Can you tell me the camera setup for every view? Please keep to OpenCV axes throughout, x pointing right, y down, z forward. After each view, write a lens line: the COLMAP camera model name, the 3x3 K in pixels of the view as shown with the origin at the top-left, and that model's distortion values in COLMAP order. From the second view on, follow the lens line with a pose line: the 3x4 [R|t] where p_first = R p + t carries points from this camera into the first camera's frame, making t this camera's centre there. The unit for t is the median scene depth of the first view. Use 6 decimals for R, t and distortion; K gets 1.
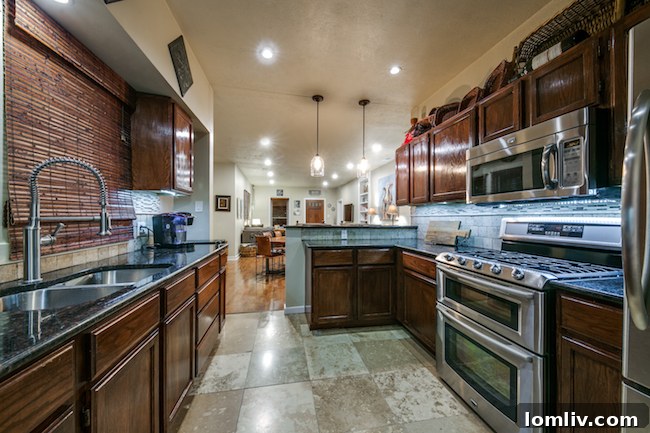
lens RADIAL K [[258.9, 0, 325.0], [0, 258.9, 216.5], [0, 0, 1]] dist [-0.002596, -0.000324]
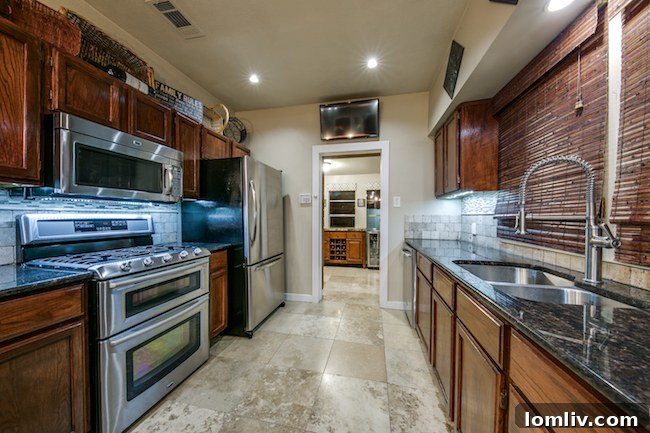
lens RADIAL K [[258.9, 0, 325.0], [0, 258.9, 216.5], [0, 0, 1]] dist [-0.002596, -0.000324]
pose [[-0.931216, -0.005794, 0.364422, -0.414206], [-0.006019, 0.999982, 0.000518, 0.007529], [-0.364418, -0.001711, -0.931234, 1.737496]]
